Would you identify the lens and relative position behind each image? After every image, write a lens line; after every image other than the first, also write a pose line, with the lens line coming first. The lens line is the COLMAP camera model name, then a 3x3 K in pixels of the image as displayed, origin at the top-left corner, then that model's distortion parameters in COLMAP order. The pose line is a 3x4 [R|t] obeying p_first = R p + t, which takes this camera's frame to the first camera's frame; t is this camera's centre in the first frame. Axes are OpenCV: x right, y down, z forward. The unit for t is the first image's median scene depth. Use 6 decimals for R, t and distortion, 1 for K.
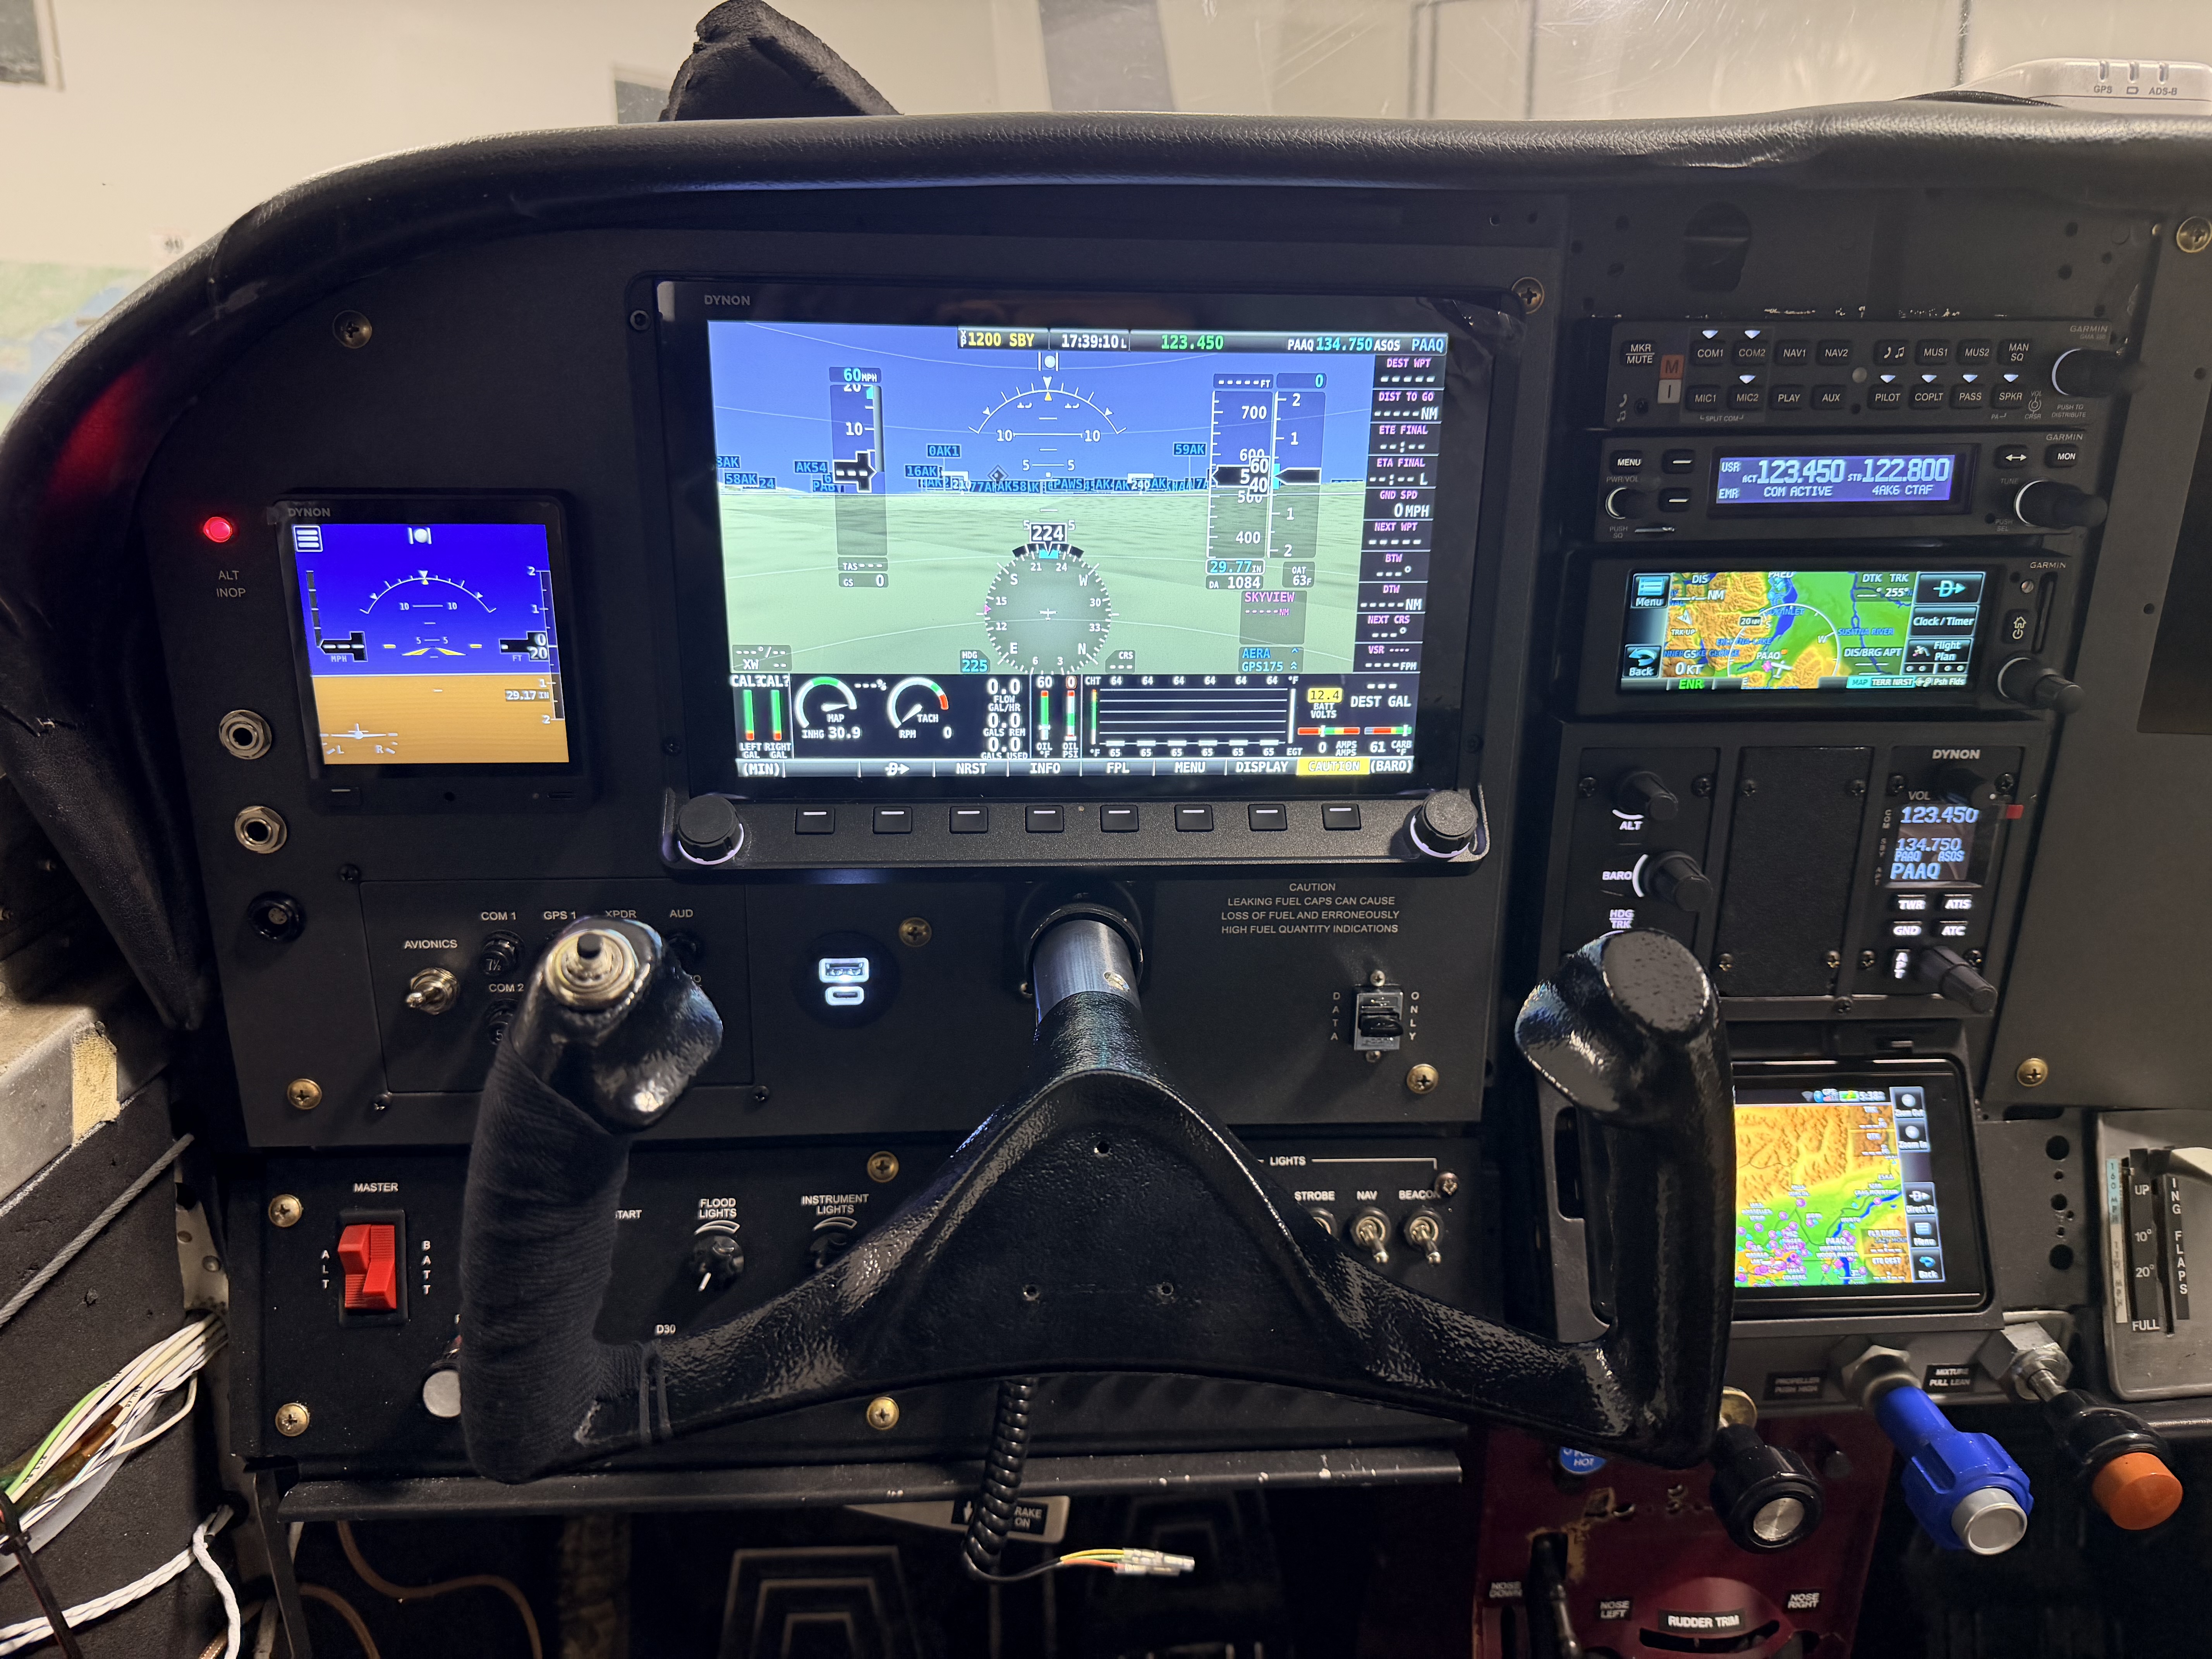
lens RADIAL K [[1590.4, 0, 1094.8], [0, 1590.4, 801.5], [0, 0, 1]] dist [0.006757, -0.032443]
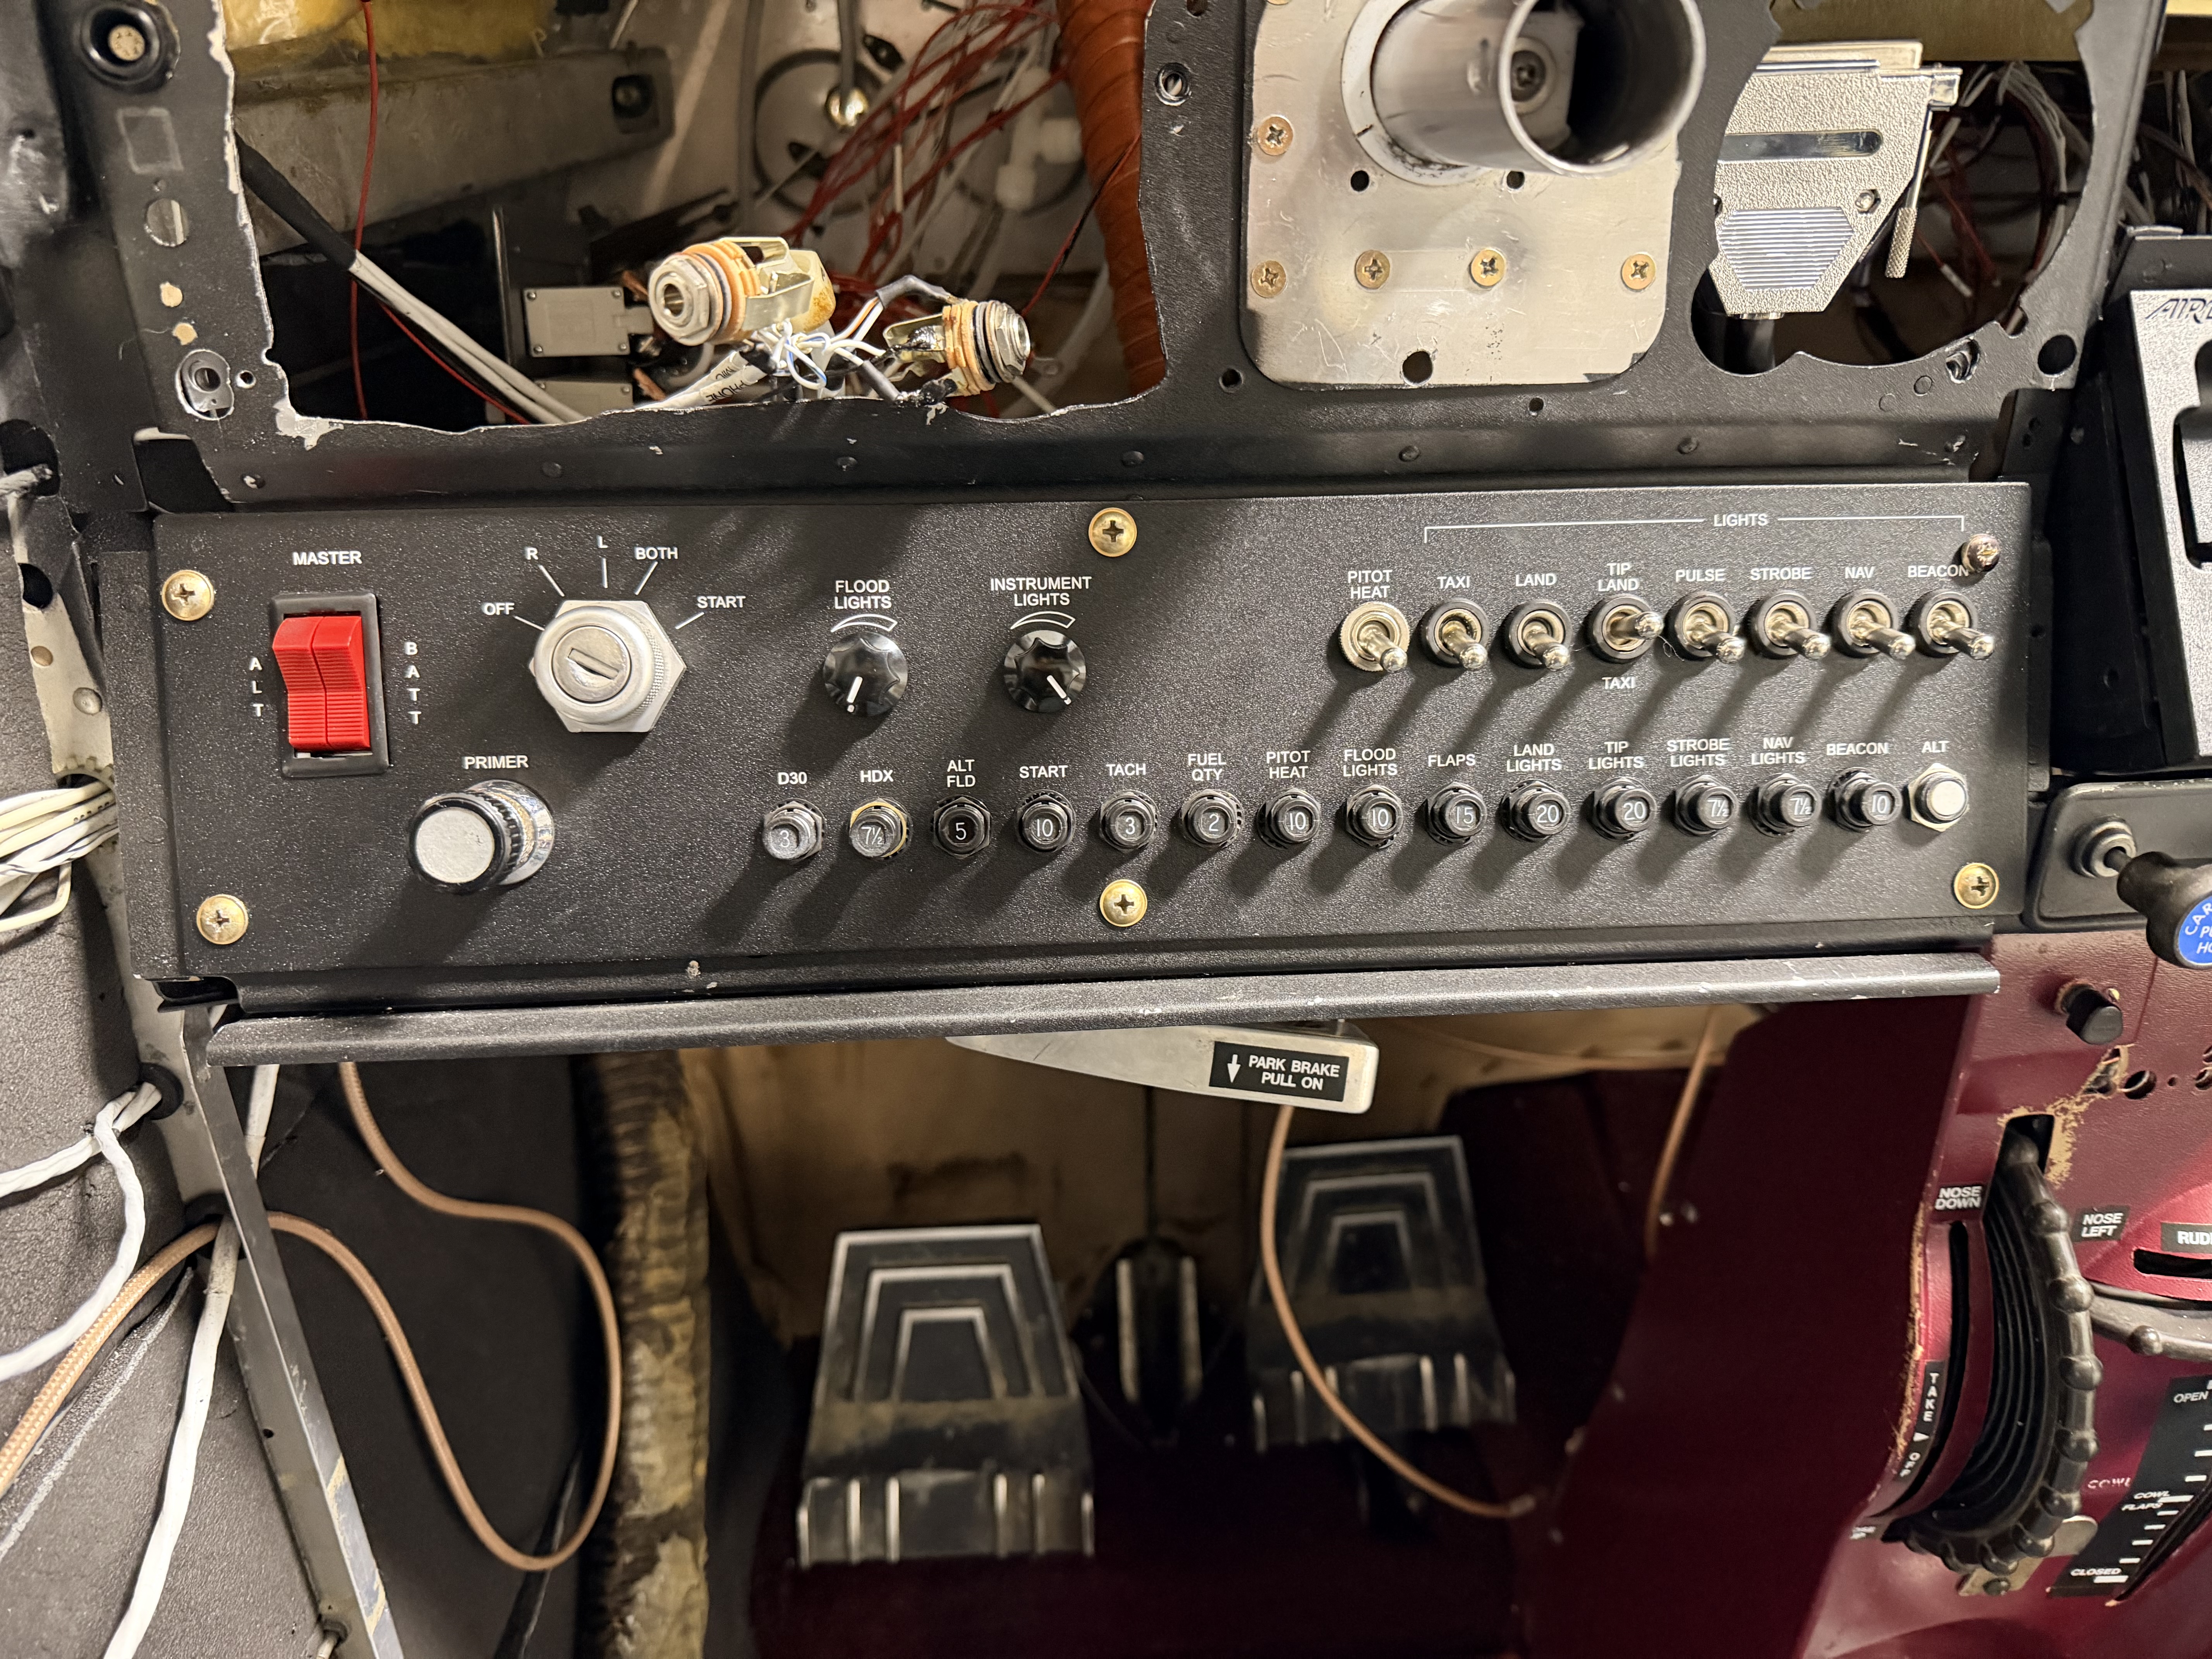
lens RADIAL K [[1590.4, 0, 1089.0], [0, 1590.4, 830.0], [0, 0, 1]] dist [0.006757, -0.032443]
pose [[0.999843, -0.016049, -0.007468, -0.143837], [0.016777, 0.993721, 0.110619, 0.285687], [0.005646, -0.110727, 0.993835, 0.355536]]
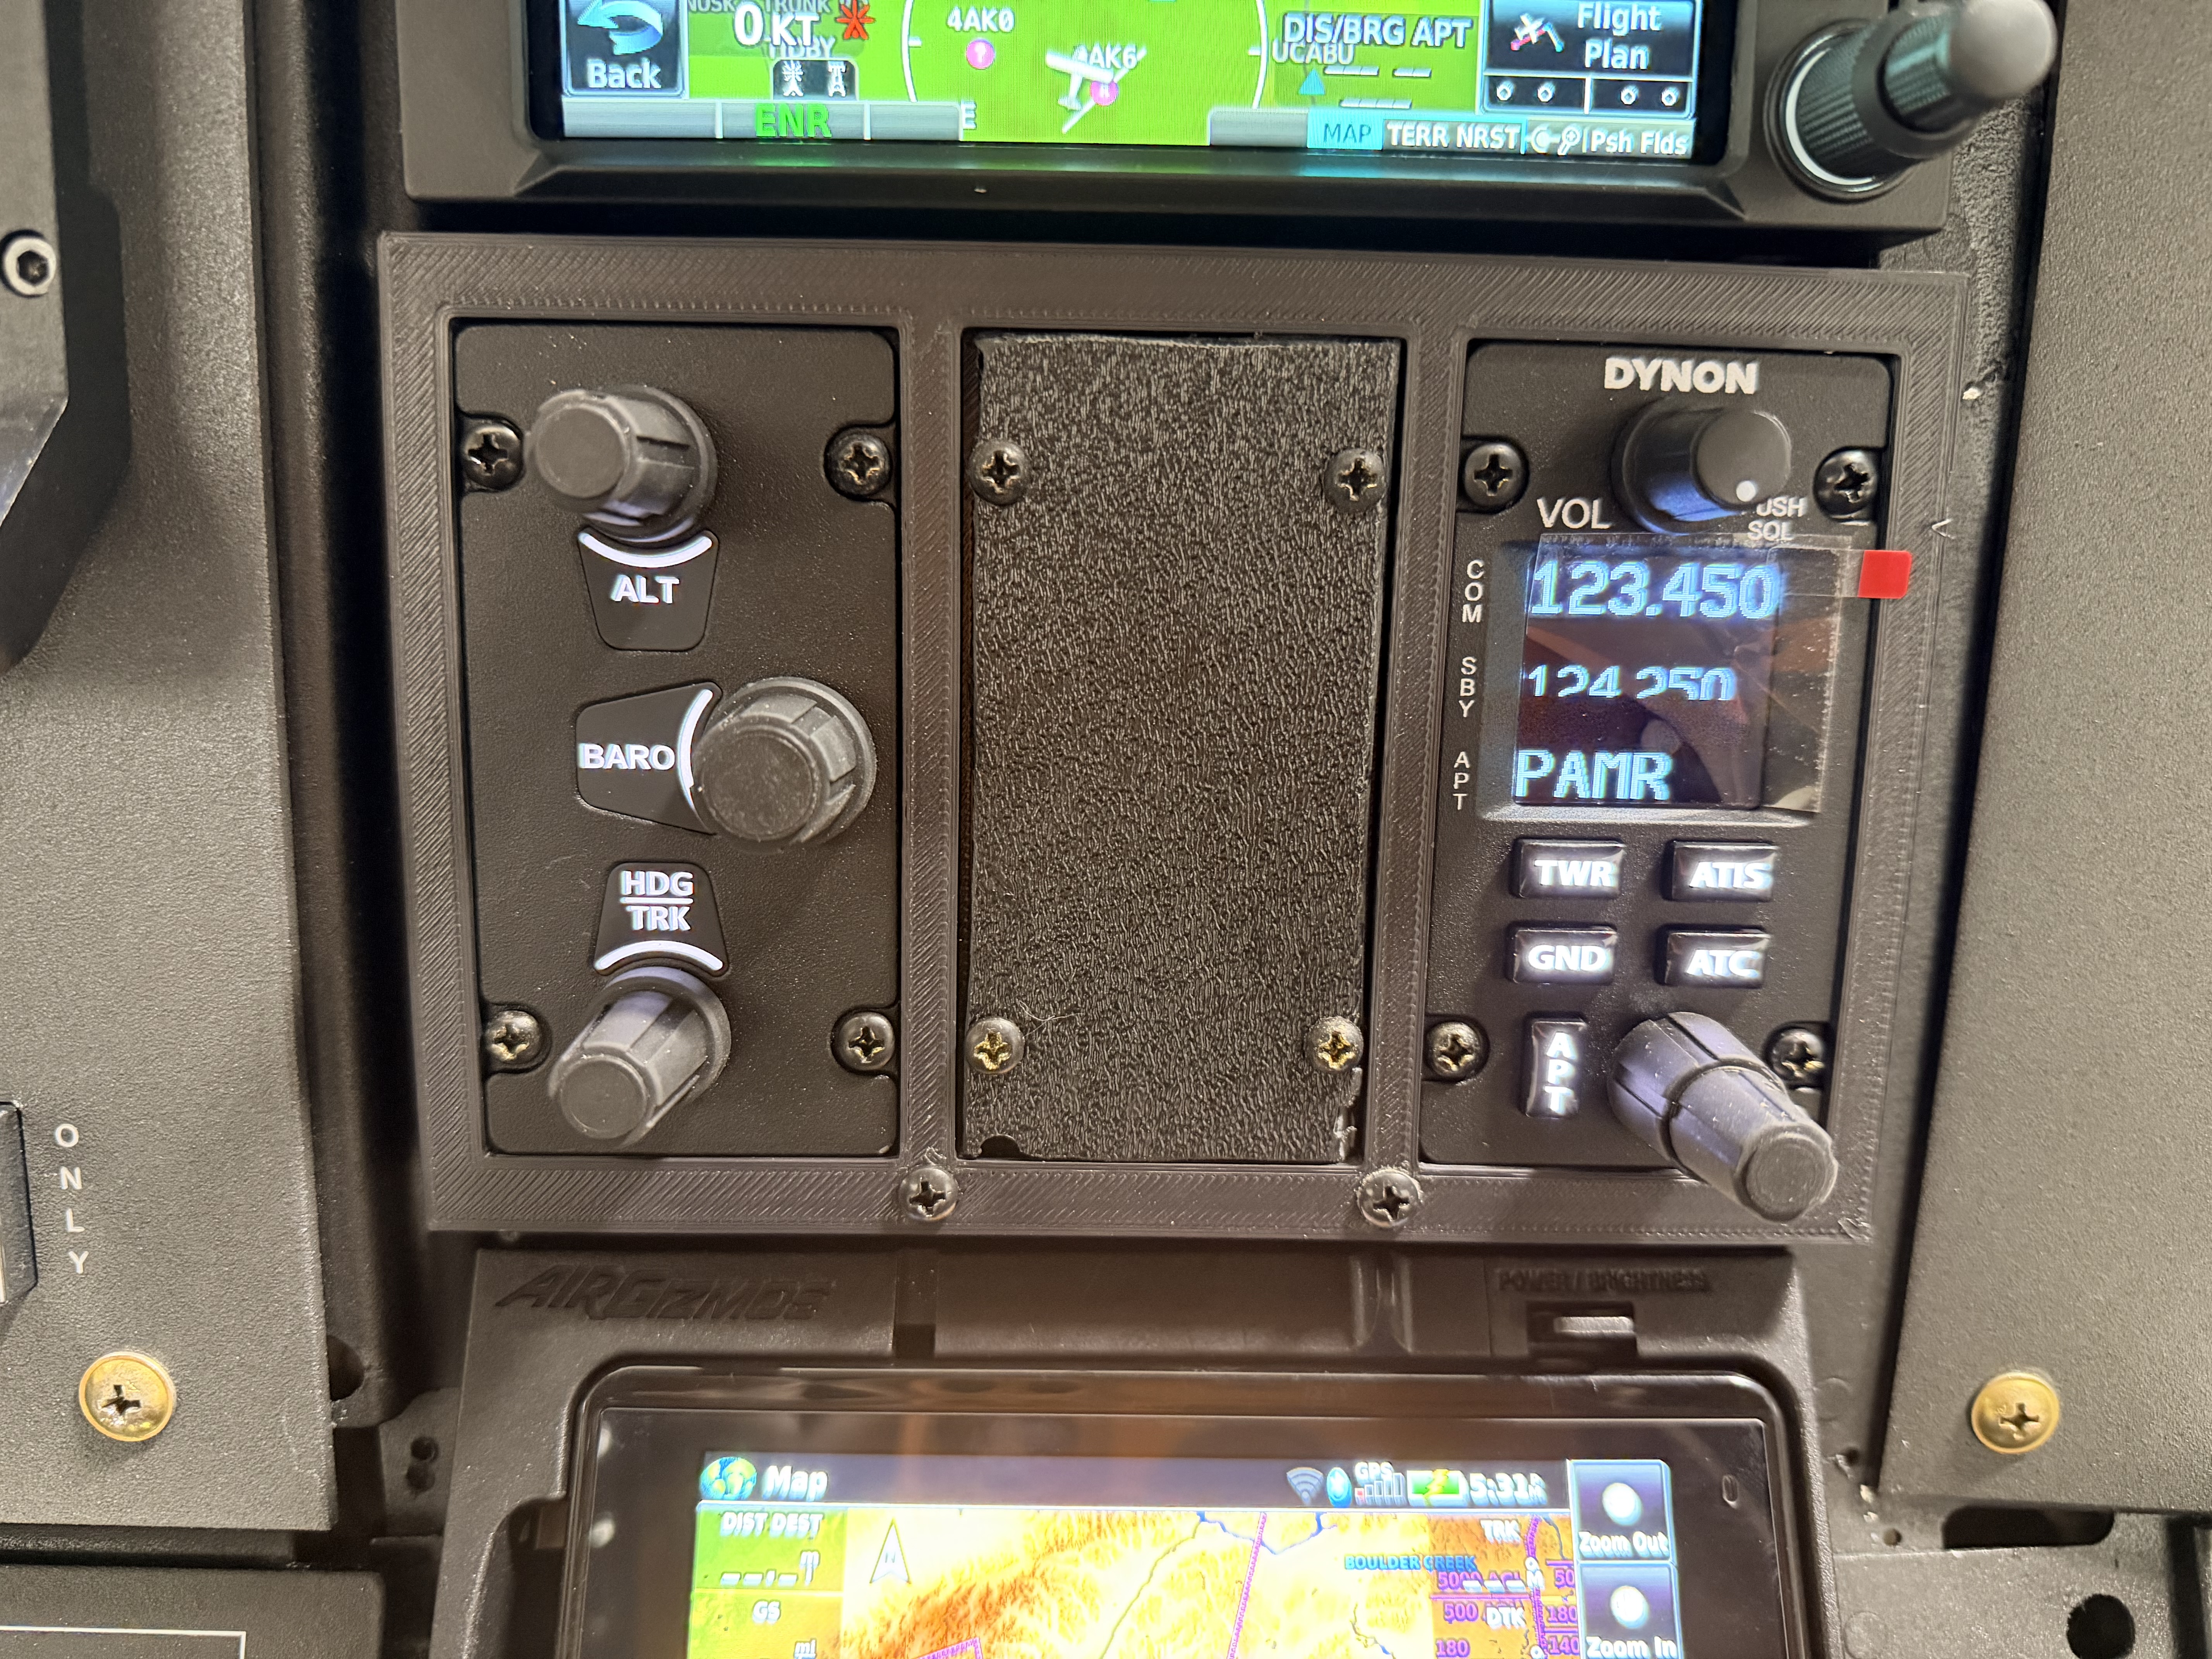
lens RADIAL K [[1590.4, 0, 1082.0], [0, 1590.4, 826.7], [0, 0, 1]] dist [0.006757, -0.032443]
pose [[0.999553, 0.014601, -0.026087, 0.419849], [-0.018052, 0.990358, -0.137349, 0.100450], [0.023830, 0.137758, 0.990179, 0.675376]]
